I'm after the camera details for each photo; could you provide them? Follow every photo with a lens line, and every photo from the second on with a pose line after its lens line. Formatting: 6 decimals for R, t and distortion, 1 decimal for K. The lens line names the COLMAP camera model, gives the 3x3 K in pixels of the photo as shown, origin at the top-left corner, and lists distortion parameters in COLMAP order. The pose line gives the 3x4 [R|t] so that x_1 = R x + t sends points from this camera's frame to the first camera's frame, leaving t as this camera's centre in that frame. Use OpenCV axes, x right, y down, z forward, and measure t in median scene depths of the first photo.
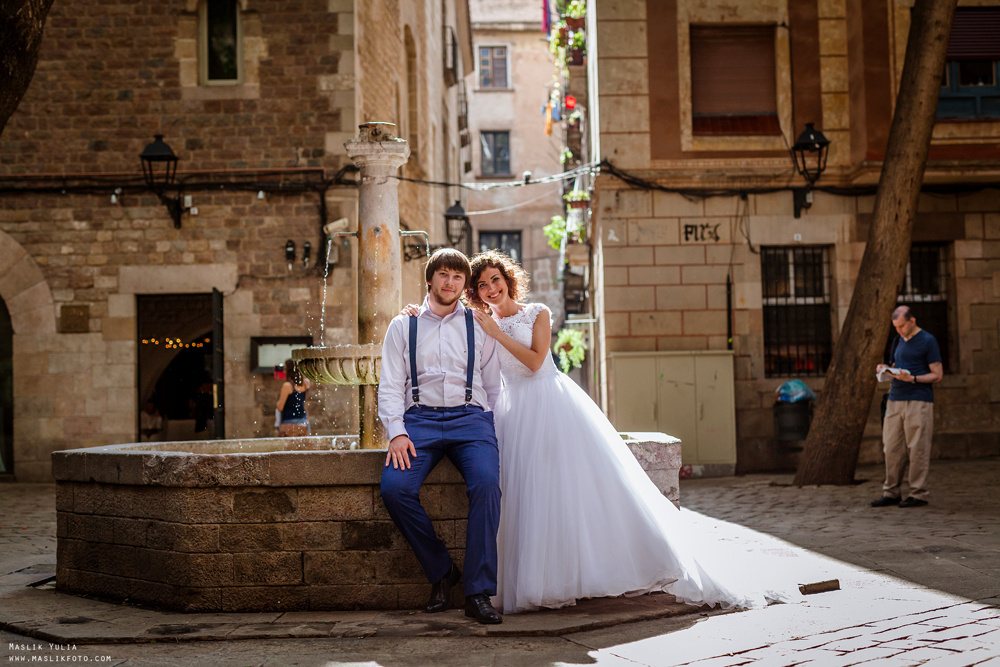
lens RADIAL K [[1411.1, 0, 500.0], [0, 1411.1, 333.5], [0, 0, 1]] dist [0.005000, -0.029241]
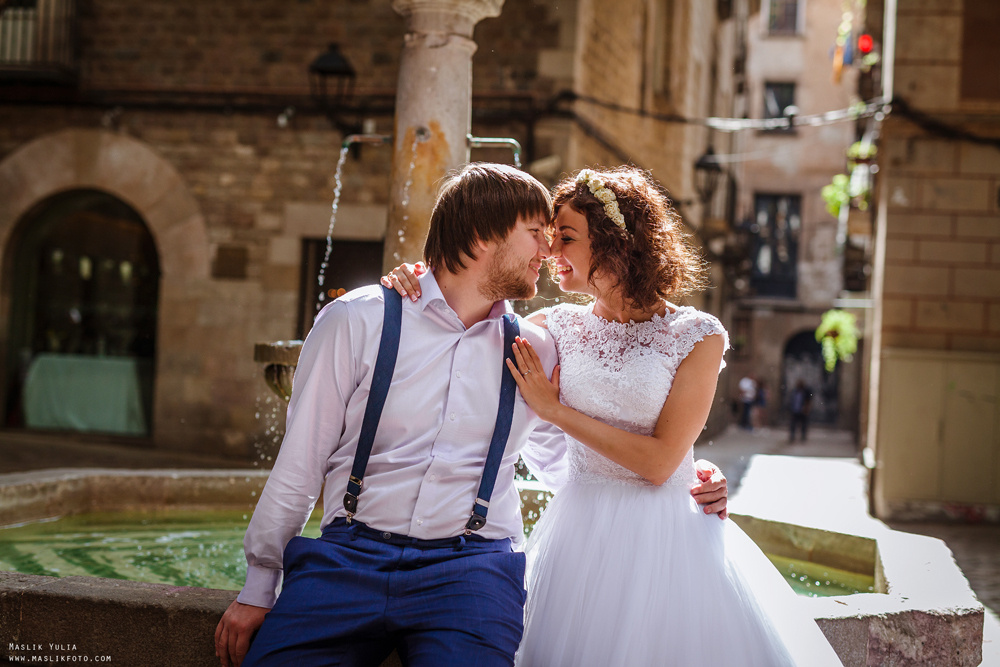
lens RADIAL K [[1411.1, 0, 500.0], [0, 1411.1, 333.5], [0, 0, 1]] dist [0.005000, -0.029241]
pose [[0.978095, 0.070886, -0.195719, 0.022874], [-0.065411, 0.997268, 0.034307, -0.007350], [0.197616, -0.020753, 0.980060, 0.205653]]
